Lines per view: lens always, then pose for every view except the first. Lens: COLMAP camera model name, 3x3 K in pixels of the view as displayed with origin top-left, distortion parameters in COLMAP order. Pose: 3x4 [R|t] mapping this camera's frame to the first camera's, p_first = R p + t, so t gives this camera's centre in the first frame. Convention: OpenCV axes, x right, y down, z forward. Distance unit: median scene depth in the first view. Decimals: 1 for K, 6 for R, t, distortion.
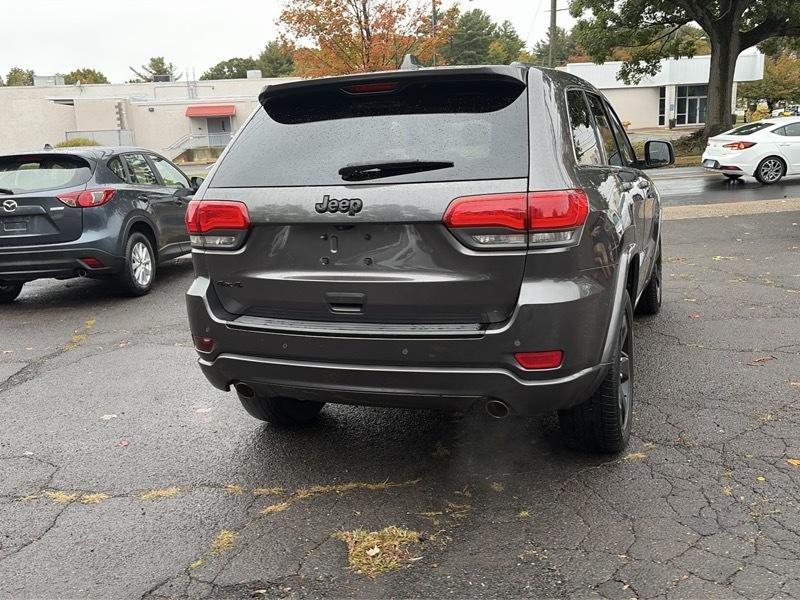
lens RADIAL K [[773.3, 0, 401.1], [0, 773.3, 296.6], [0, 0, 1]] dist [0.028673, 0.000000]
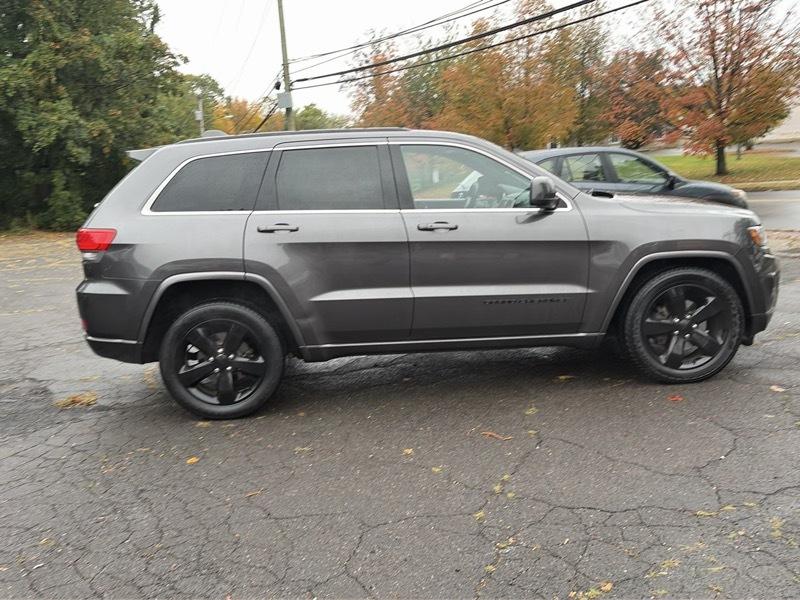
lens RADIAL K [[773.3, 0, 403.6], [0, 773.3, 302.1], [0, 0, 1]] dist [0.028673, 0.000000]
pose [[0.404586, 0.183623, -0.895876, 1.698428], [-0.131027, 0.981166, 0.141932, -0.257901], [0.905065, 0.059960, 0.421025, 0.756295]]
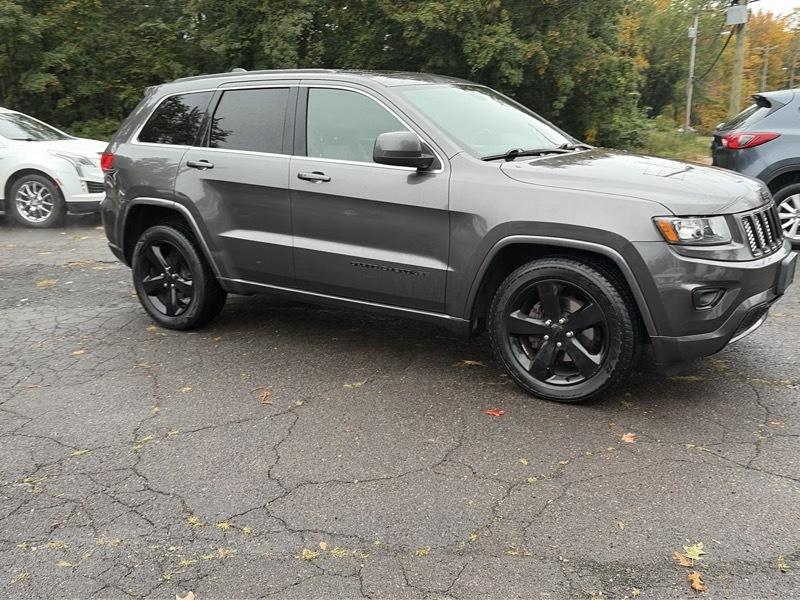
lens RADIAL K [[773.3, 0, 405.5], [0, 773.3, 304.3], [0, 0, 1]] dist [0.028673, 0.000000]
pose [[-0.217697, 0.292501, -0.931156, 1.726769], [-0.147869, 0.933140, 0.327695, -0.460690], [0.964750, 0.209027, -0.159890, 1.816867]]
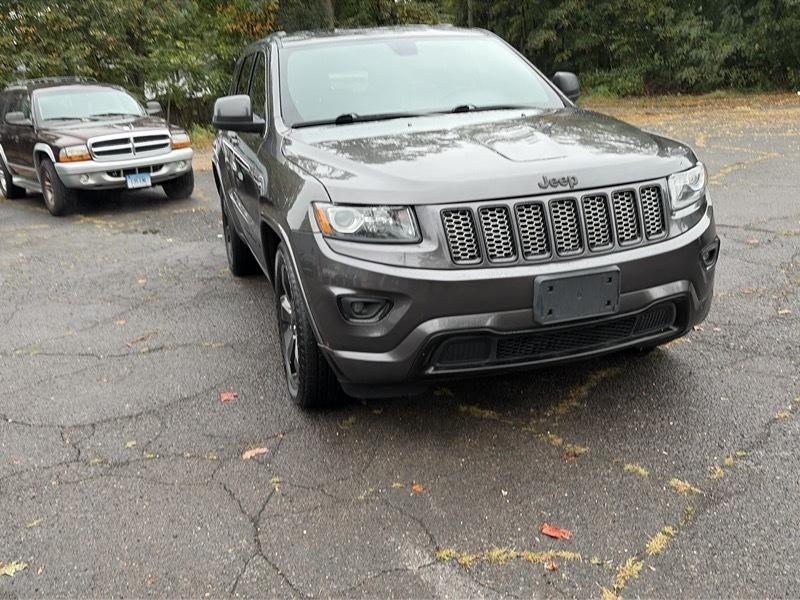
lens RADIAL K [[773.3, 0, 398.1], [0, 773.3, 300.4], [0, 0, 1]] dist [0.028673, 0.000000]
pose [[-0.786968, 0.261764, -0.558713, 1.058101], [-0.010851, 0.899530, 0.436725, -0.555763], [0.616898, 0.349751, -0.705061, 2.669770]]
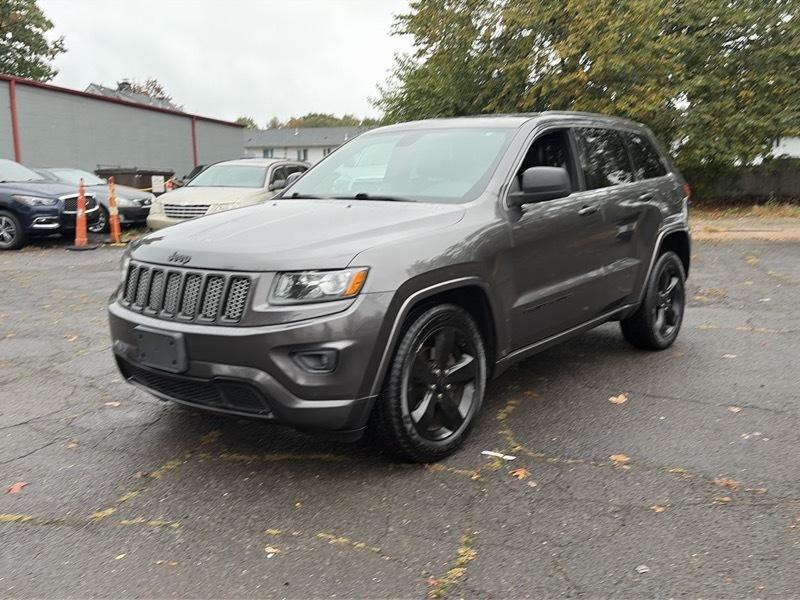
lens RADIAL K [[773.3, 0, 407.8], [0, 773.3, 297.9], [0, 0, 1]] dist [0.028673, 0.000000]
pose [[-0.947901, 0.012636, 0.318314, -0.212124], [0.119827, 0.939974, 0.319517, -0.554130], [-0.295169, 0.341013, -0.892516, 3.006794]]
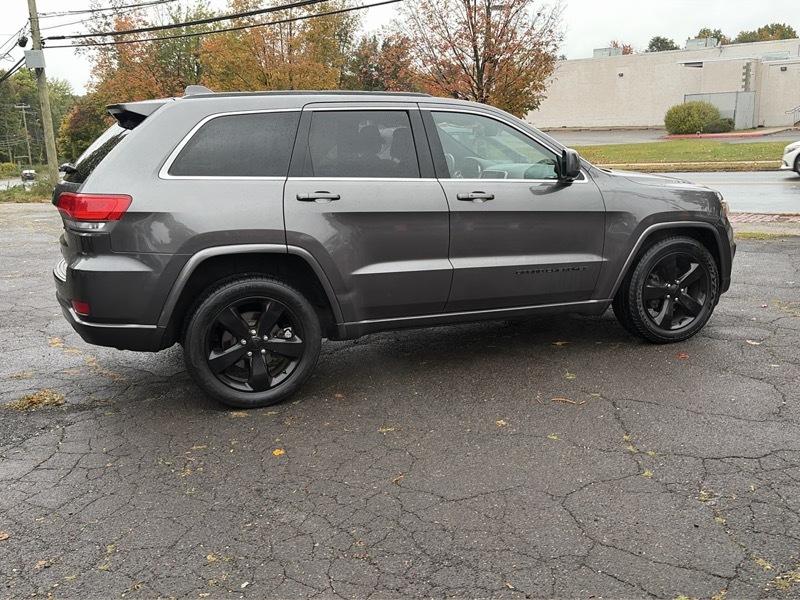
lens RADIAL K [[773.3, 0, 404.9], [0, 773.3, 300.1], [0, 0, 1]] dist [0.028673, 0.000000]
pose [[0.681346, 0.186347, -0.707844, 1.368261], [-0.146450, 0.982202, 0.117607, -0.162773], [0.717161, 0.023532, 0.696510, 0.339989]]
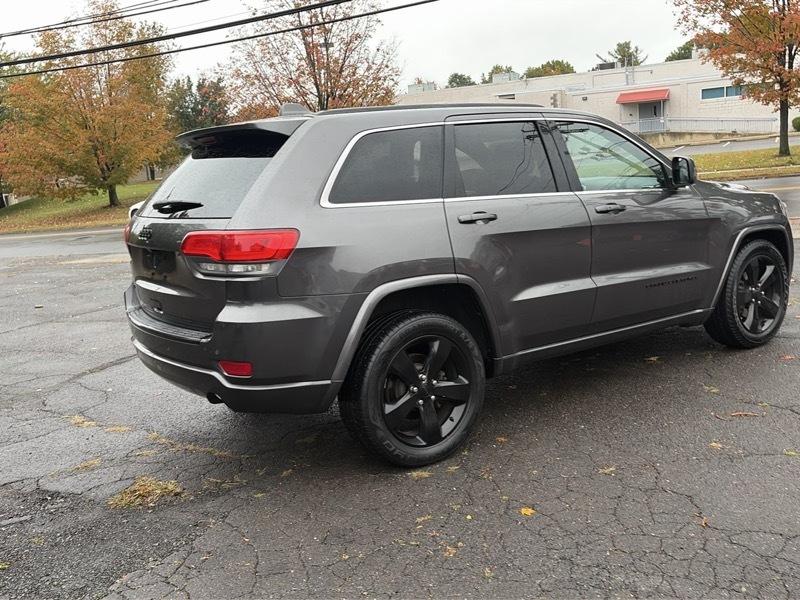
lens RADIAL K [[773.3, 0, 397.2], [0, 773.3, 296.3], [0, 0, 1]] dist [0.028673, 0.000000]
pose [[0.833299, 0.084287, -0.546359, 0.864697], [-0.073124, 0.996430, 0.042193, -0.082822], [0.547964, 0.004792, 0.836488, 0.101009]]
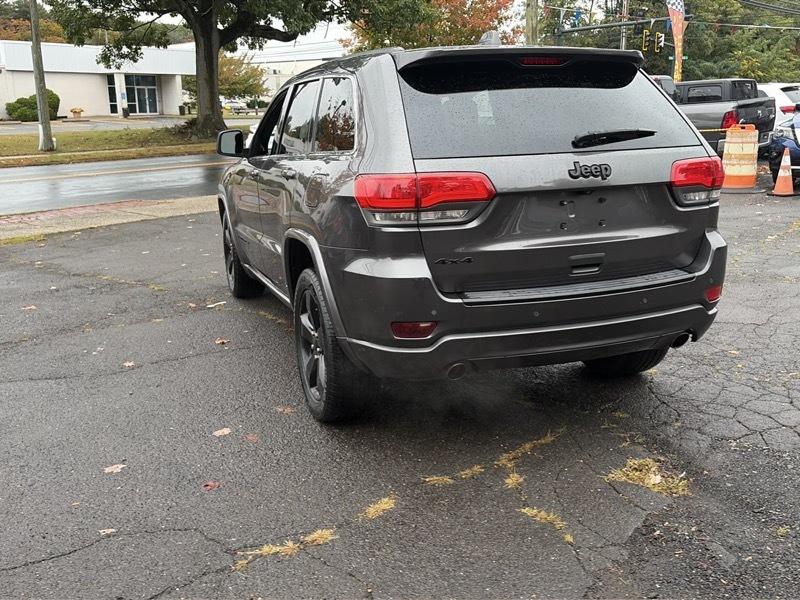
lens RADIAL K [[773.3, 0, 399.8], [0, 773.3, 297.7], [0, 0, 1]] dist [0.028673, 0.000000]
pose [[0.759604, -0.120709, 0.639087, -0.828602], [0.111979, 0.992225, 0.054314, -0.028203], [-0.640674, 0.030307, 0.767215, 0.305160]]
